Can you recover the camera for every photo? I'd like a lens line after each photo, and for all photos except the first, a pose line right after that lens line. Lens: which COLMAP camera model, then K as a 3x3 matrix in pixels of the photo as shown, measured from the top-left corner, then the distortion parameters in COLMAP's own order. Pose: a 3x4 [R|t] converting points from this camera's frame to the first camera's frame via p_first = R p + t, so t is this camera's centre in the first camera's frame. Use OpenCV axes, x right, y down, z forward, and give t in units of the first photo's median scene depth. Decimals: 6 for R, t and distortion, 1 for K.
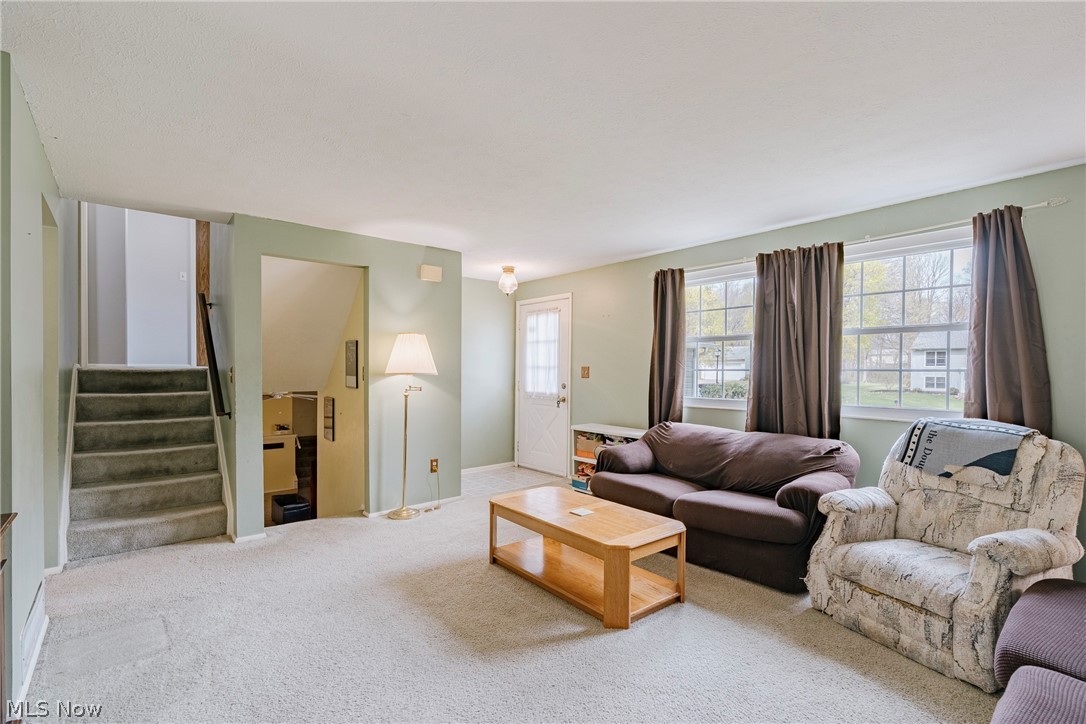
lens RADIAL K [[500.9, 0, 568.6], [0, 500.9, 378.9], [0, 0, 1]] dist [-0.006070, 0.000895]
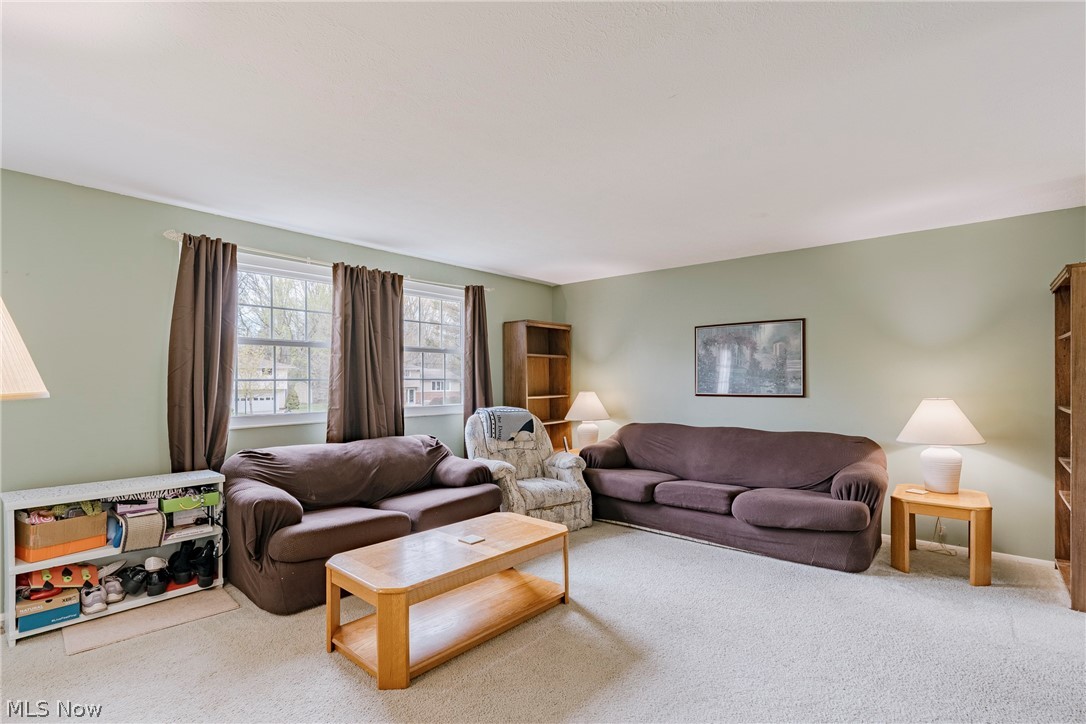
lens RADIAL K [[500.9, 0, 537.7], [0, 500.9, 371.2], [0, 0, 1]] dist [-0.006070, 0.000895]
pose [[-0.127688, 0.014616, 0.991707, -0.758332], [0.019342, 0.999738, -0.012244, -0.016864], [-0.991626, 0.017618, -0.127938, 0.859559]]
